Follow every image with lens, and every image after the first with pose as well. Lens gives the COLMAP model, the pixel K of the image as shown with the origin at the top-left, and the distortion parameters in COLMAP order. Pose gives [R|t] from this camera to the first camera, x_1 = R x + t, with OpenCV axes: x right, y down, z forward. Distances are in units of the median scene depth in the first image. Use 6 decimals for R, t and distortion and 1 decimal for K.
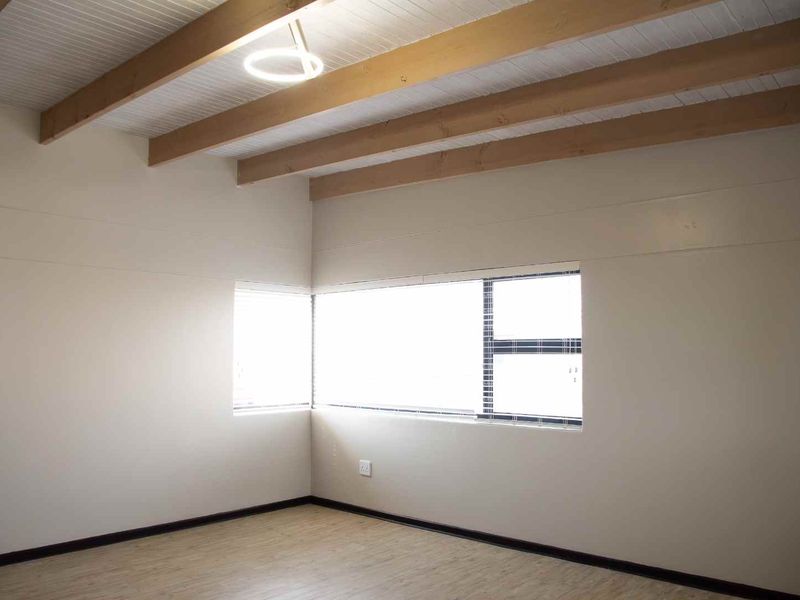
lens RADIAL K [[674.8, 0, 395.3], [0, 674.8, 307.5], [0, 0, 1]] dist [-0.115718, 0.059745]
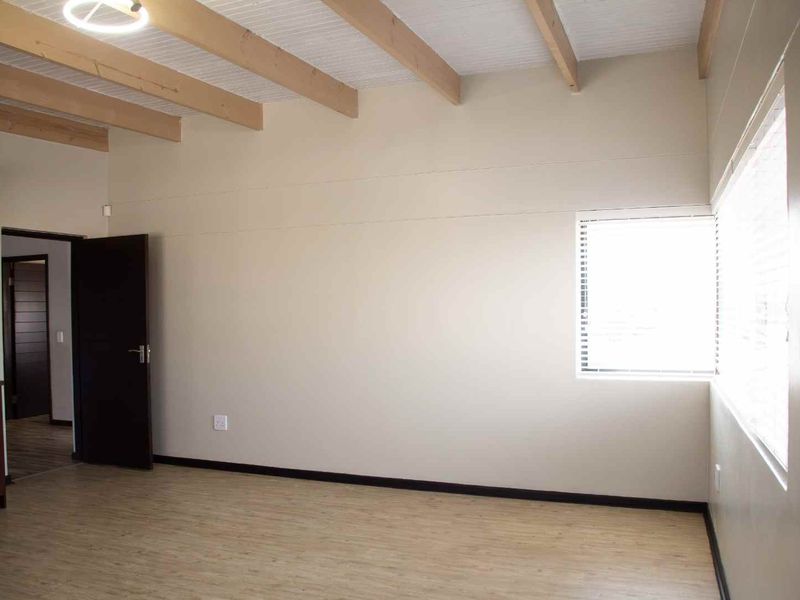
lens RADIAL K [[674.8, 0, 401.2], [0, 674.8, 299.4], [0, 0, 1]] dist [-0.115718, 0.059745]
pose [[0.345464, -0.016030, -0.938295, 0.493098], [0.074388, 0.997176, 0.010352, 0.045541], [0.935479, -0.073374, 0.345681, 0.573634]]
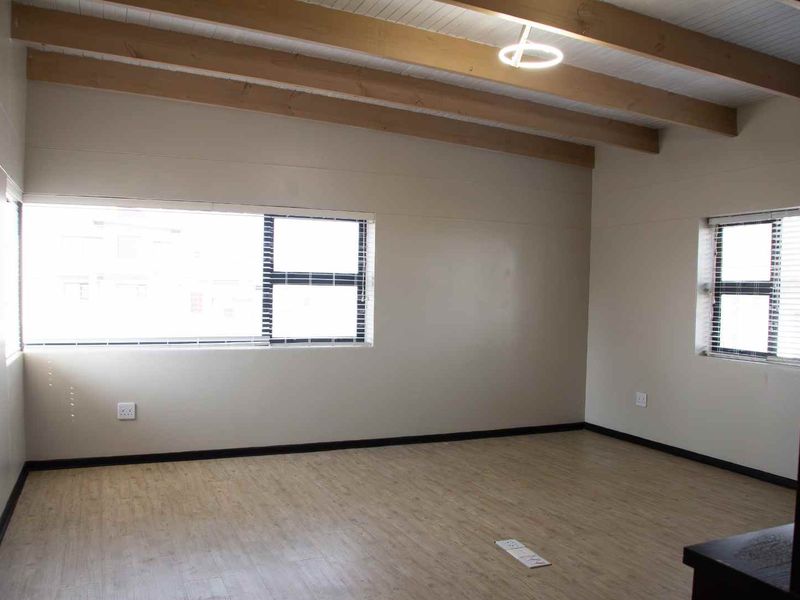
lens RADIAL K [[674.8, 0, 398.3], [0, 674.8, 298.2], [0, 0, 1]] dist [-0.115718, 0.059745]
pose [[0.405456, -0.002948, 0.914110, -0.773519], [-0.079090, 0.996132, 0.038294, 0.034049], [-0.910687, -0.087824, 0.403654, 0.377081]]
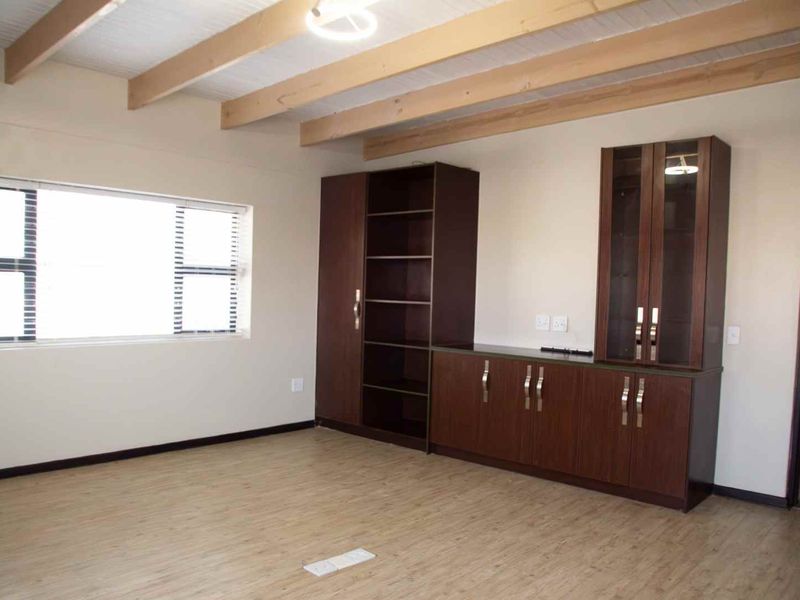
lens RADIAL K [[674.8, 0, 394.1], [0, 674.8, 305.6], [0, 0, 1]] dist [-0.115718, 0.059745]
pose [[-0.999459, -0.032631, 0.004011, -0.152808], [-0.032745, 0.998924, -0.032831, 0.080903], [-0.002935, -0.032945, -0.999453, 1.160155]]
